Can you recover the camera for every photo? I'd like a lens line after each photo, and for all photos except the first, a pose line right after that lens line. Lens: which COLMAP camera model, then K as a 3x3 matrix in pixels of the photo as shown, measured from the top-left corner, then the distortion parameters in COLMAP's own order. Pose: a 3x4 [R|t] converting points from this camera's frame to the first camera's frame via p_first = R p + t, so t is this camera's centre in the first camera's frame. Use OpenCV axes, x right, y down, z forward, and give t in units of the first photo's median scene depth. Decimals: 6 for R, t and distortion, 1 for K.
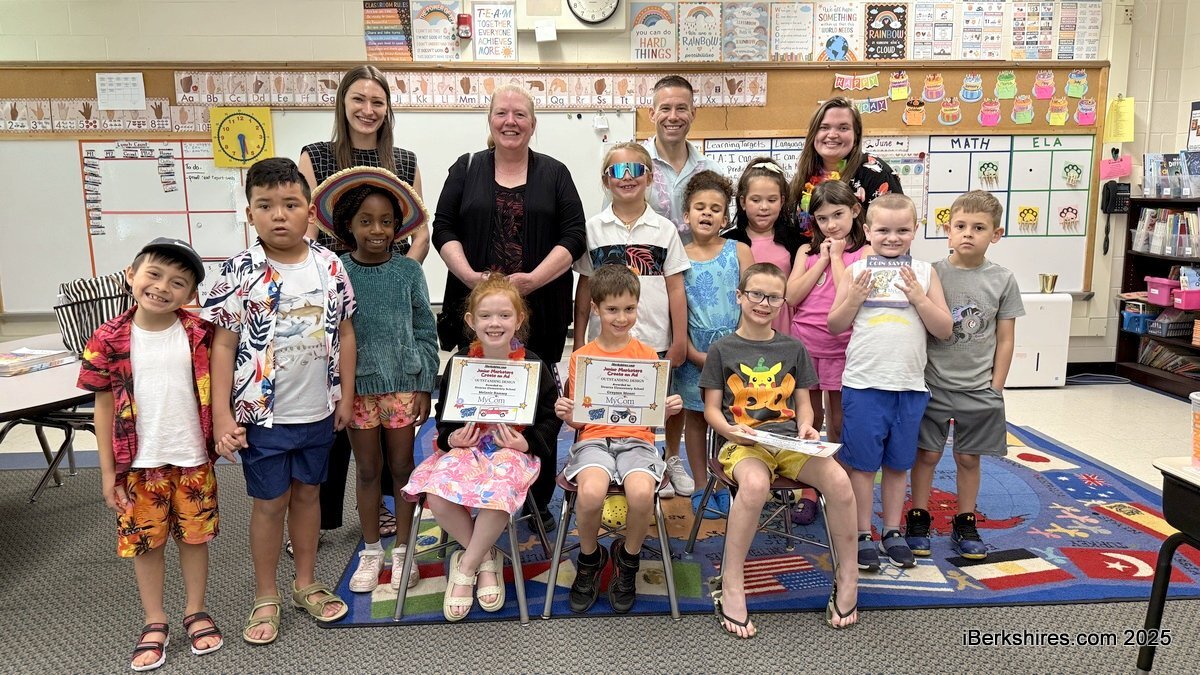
lens RADIAL K [[842.0, 0, 606.2], [0, 842.0, 340.6], [0, 0, 1]] dist [0.097081, -0.137599]
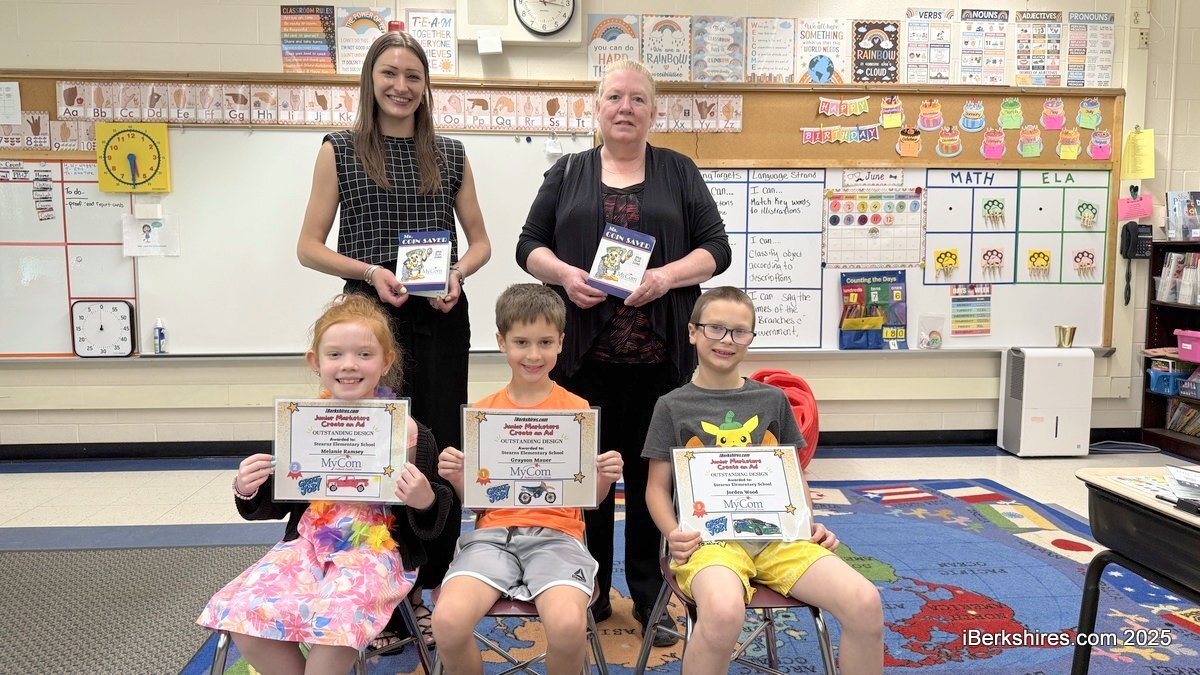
lens RADIAL K [[842.0, 0, 606.2], [0, 842.0, 340.6], [0, 0, 1]] dist [0.097081, -0.137599]
pose [[0.999761, 0.008406, 0.020187, 0.031995], [-0.006863, 0.997136, -0.075318, 0.006364], [-0.020762, 0.075162, 0.996955, 0.144152]]
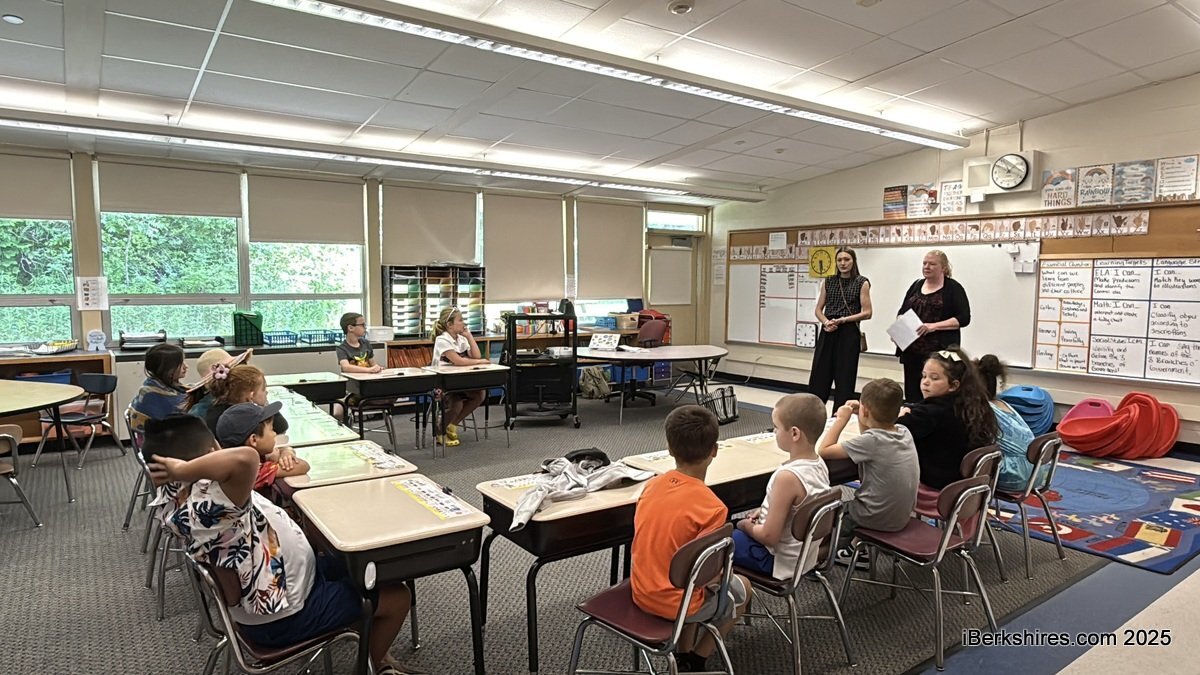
lens RADIAL K [[706.5, 0, 600.0], [0, 706.5, 337.5], [0, 0, 1]] dist [-0.004345, -0.001091]
pose [[0.536558, 0.083824, -0.839690, 0.669569], [-0.156759, 0.987636, -0.001576, 0.018334], [0.829175, 0.132475, 0.543064, -0.284270]]
